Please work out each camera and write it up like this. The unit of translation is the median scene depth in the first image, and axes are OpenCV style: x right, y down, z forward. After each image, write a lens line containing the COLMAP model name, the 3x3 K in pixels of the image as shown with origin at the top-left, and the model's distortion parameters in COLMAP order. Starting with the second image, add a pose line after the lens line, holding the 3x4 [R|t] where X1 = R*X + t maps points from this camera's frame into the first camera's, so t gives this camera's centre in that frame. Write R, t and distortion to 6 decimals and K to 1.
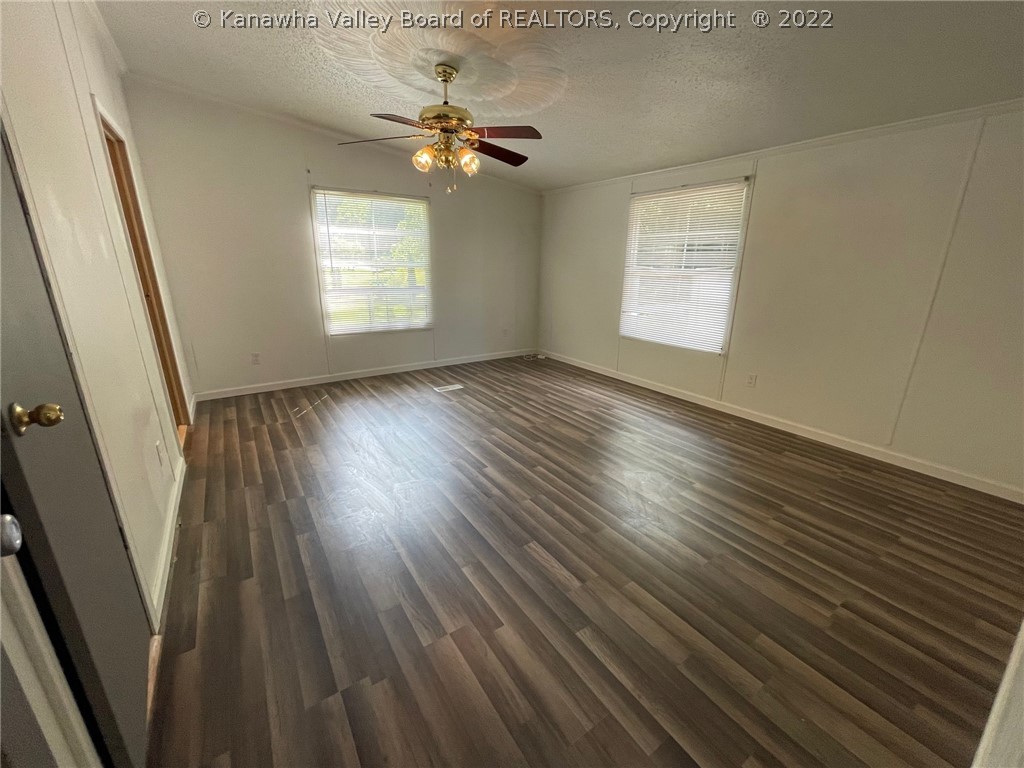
lens RADIAL K [[412.9, 0, 514.7], [0, 412.9, 384.5], [0, 0, 1]] dist [0.000114, -0.000338]
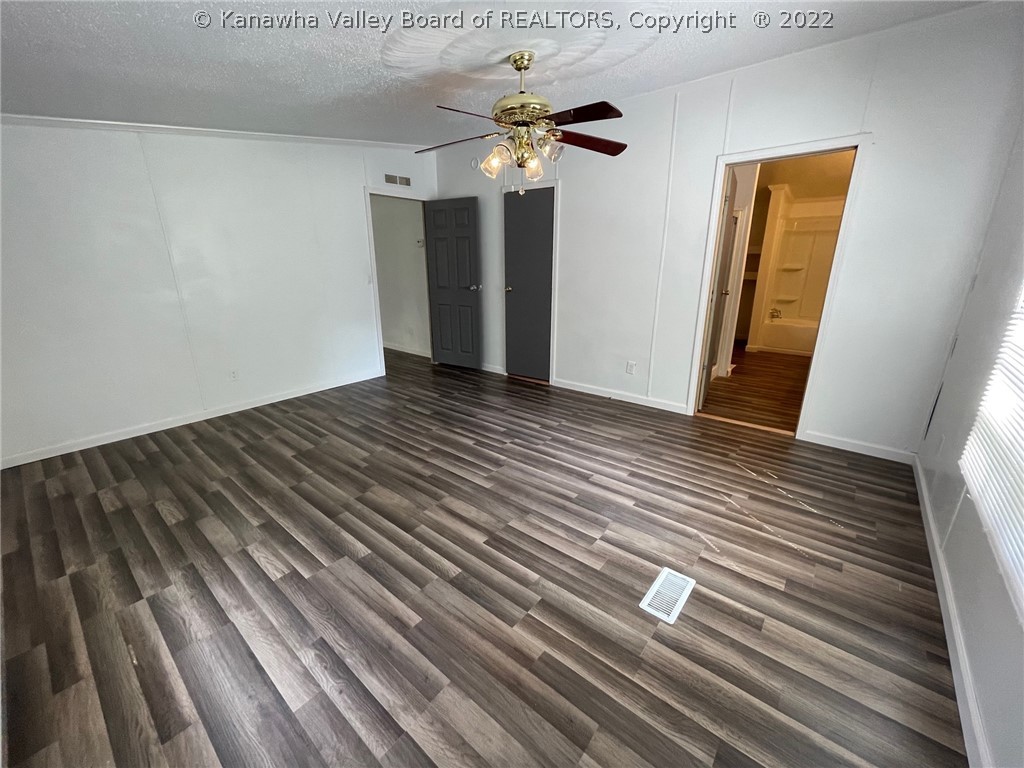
lens RADIAL K [[412.9, 0, 519.3], [0, 412.9, 386.3], [0, 0, 1]] dist [0.000114, -0.000338]
pose [[-0.956652, 0.081106, -0.279712, 0.086912], [-0.091389, 0.828324, 0.552745, -0.423784], [0.276523, 0.554347, -0.785006, 1.337027]]
